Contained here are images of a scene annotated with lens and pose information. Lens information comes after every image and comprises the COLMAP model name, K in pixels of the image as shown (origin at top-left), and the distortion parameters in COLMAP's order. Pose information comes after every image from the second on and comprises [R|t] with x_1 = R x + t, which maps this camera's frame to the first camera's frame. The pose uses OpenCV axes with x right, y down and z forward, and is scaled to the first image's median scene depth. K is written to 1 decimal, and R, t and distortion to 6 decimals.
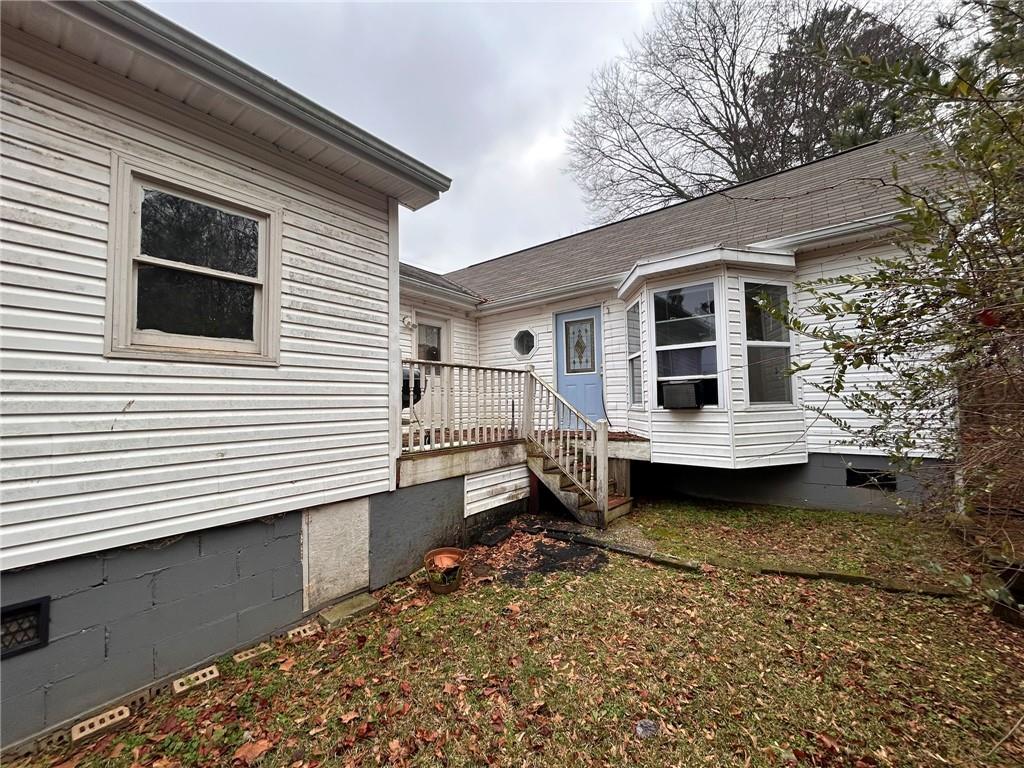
lens RADIAL K [[412.3, 0, 511.1], [0, 412.3, 384.9], [0, 0, 1]] dist [-0.001029, -0.000013]
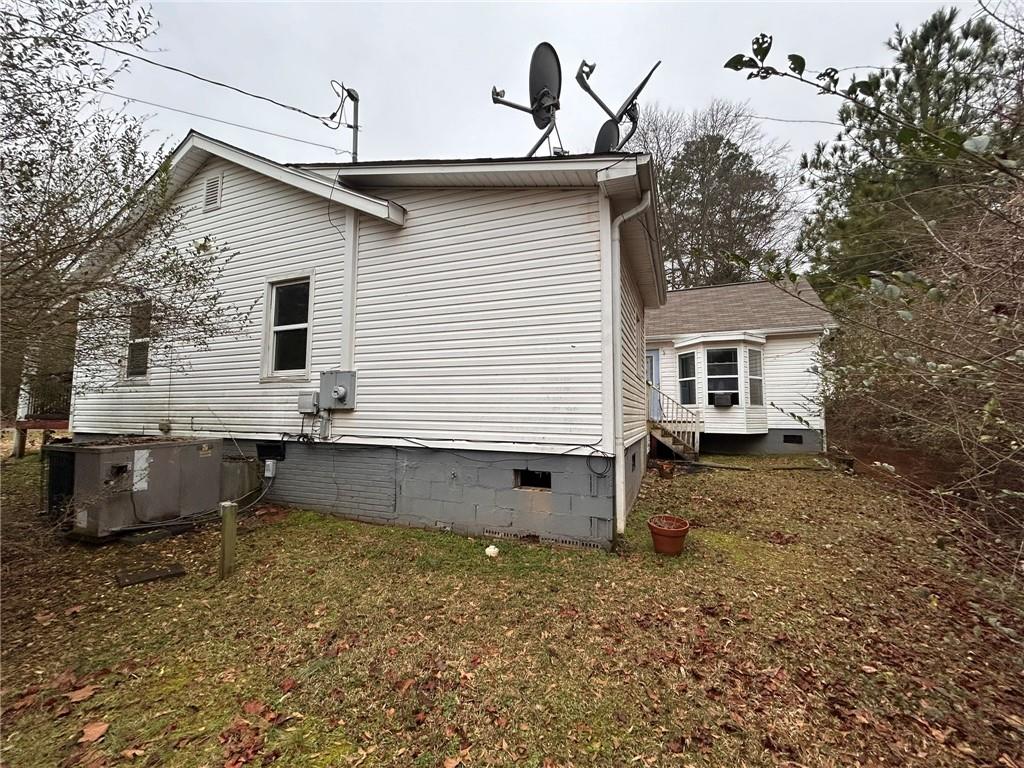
lens RADIAL K [[406.0, 0, 515.3], [0, 406.0, 386.5], [0, 0, 1]] dist [0.001206, 0.000261]
pose [[0.957361, 0.044888, 0.285384, -1.177818], [-0.039440, 0.998914, -0.024810, 0.048700], [-0.286188, 0.012497, 0.958092, -0.675564]]
